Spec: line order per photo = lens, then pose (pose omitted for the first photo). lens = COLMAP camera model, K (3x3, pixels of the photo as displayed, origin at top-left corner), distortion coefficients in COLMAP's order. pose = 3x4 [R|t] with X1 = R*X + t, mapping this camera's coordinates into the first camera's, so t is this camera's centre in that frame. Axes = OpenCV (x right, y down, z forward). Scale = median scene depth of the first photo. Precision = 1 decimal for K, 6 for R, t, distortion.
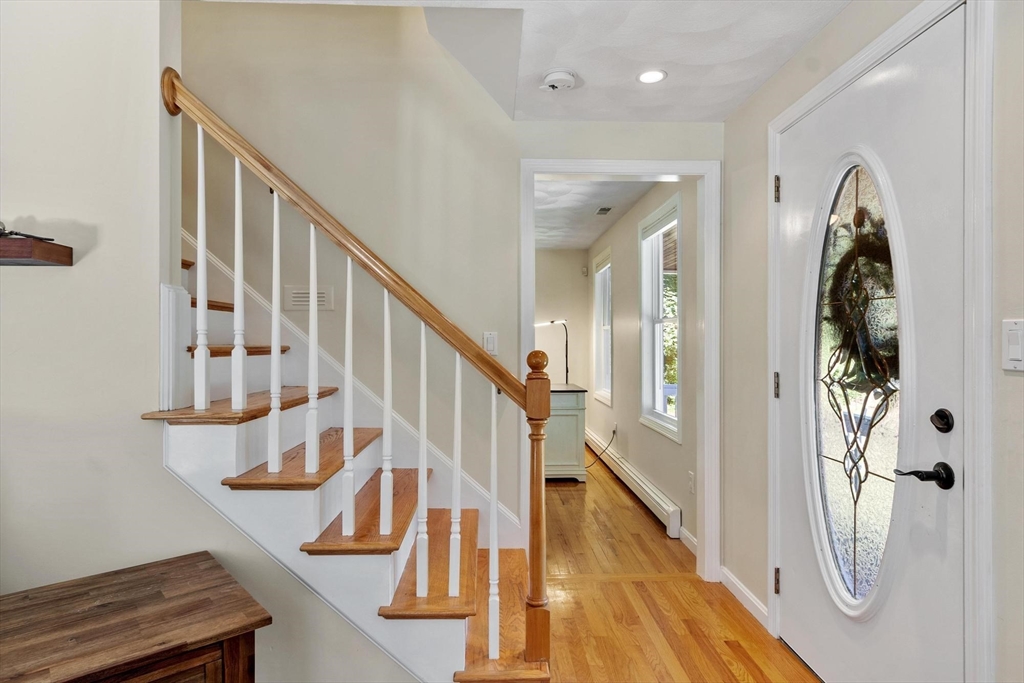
lens RADIAL K [[568.9, 0, 514.5], [0, 568.9, 343.1], [0, 0, 1]] dist [0.000914, 0.000069]
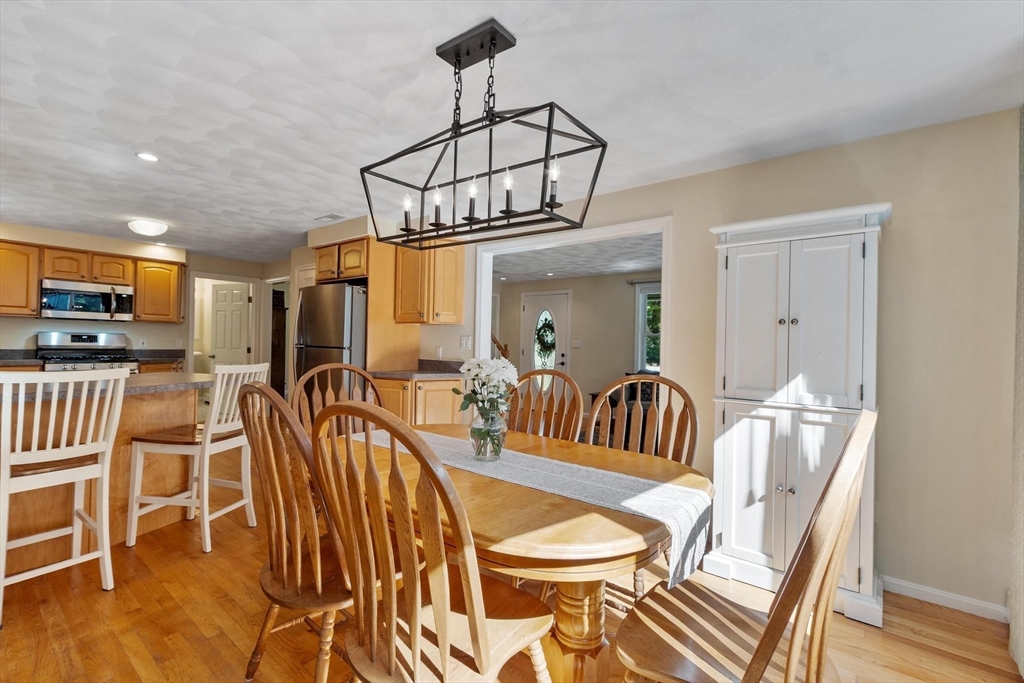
lens RADIAL K [[449.8, 0, 519.8], [0, 449.8, 340.1], [0, 0, 1]] dist [0.000660, 0.000037]
pose [[0.645051, 0.013718, 0.764016, -2.736388], [-0.016893, 0.999850, -0.003689, -0.008788], [-0.763953, -0.010527, 0.645186, -1.521460]]
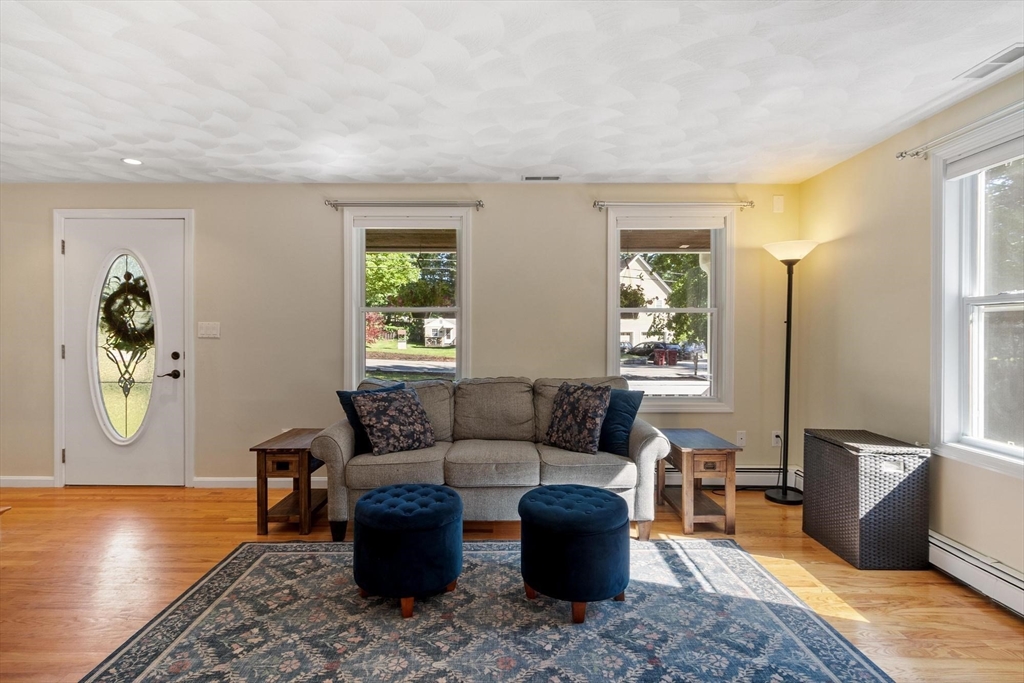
lens RADIAL K [[523.0, 0, 509.2], [0, 523.0, 336.8], [0, 0, 1]] dist [0.001392, -0.000530]
pose [[0.042388, -0.012257, 0.999026, -1.455331], [-0.000979, 0.999924, 0.012310, 0.003069], [-0.999101, -0.001500, 0.042373, -0.650771]]
